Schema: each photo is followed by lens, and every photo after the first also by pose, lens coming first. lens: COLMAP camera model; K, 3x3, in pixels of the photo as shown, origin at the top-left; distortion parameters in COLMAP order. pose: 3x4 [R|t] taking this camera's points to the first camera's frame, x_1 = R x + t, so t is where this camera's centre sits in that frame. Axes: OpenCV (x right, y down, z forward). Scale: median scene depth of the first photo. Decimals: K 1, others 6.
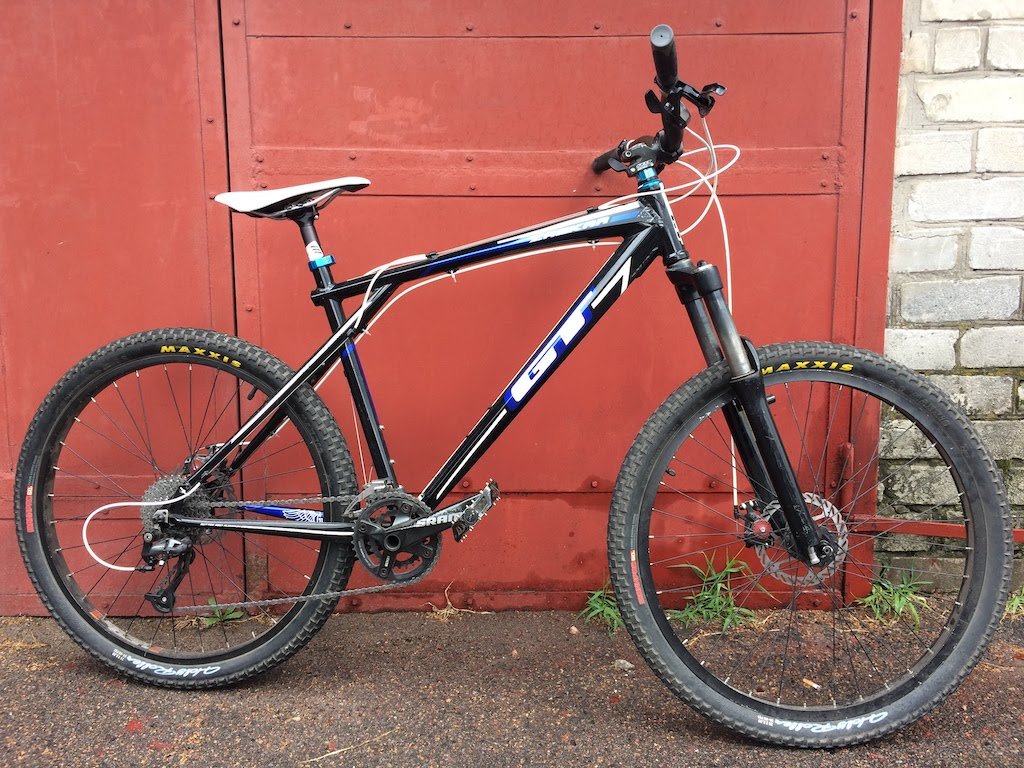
lens RADIAL K [[895.4, 0, 516.5], [0, 895.4, 377.8], [0, 0, 1]] dist [0.076034, -0.119055]
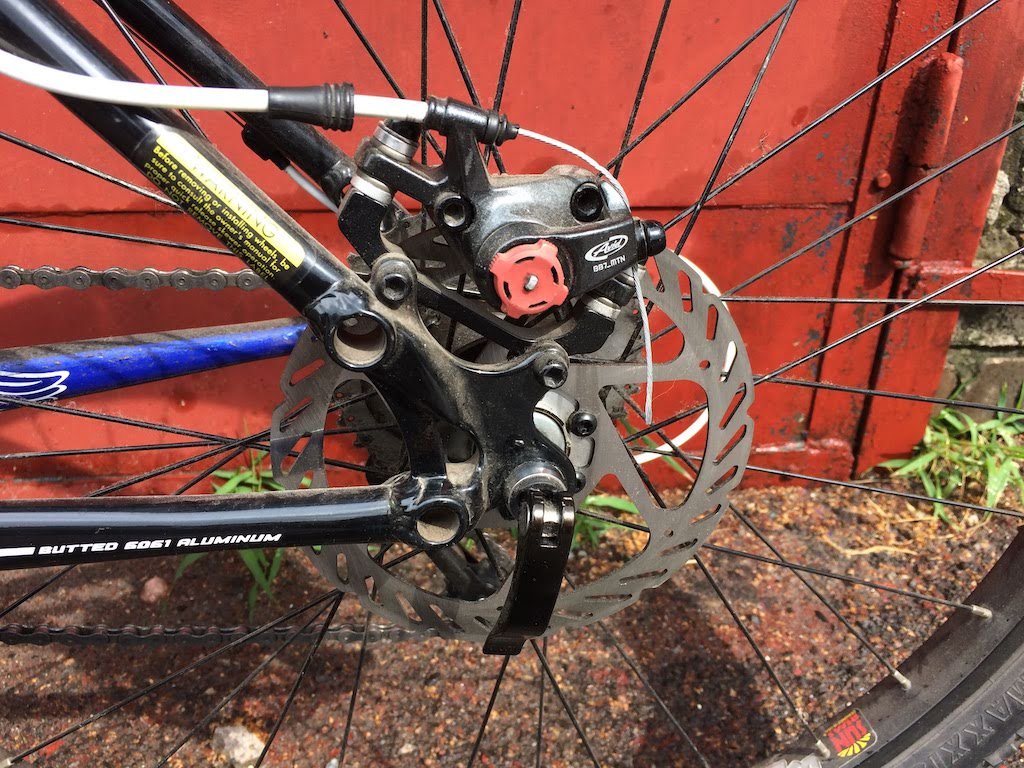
lens RADIAL K [[895.4, 0, 508.9], [0, 895.4, 384.7], [0, 0, 1]] dist [0.076034, -0.119055]
pose [[0.996426, -0.022932, 0.081295, 0.183936], [-0.008589, 0.929946, 0.367595, 0.066767], [-0.084030, -0.366979, 0.926426, 0.690758]]
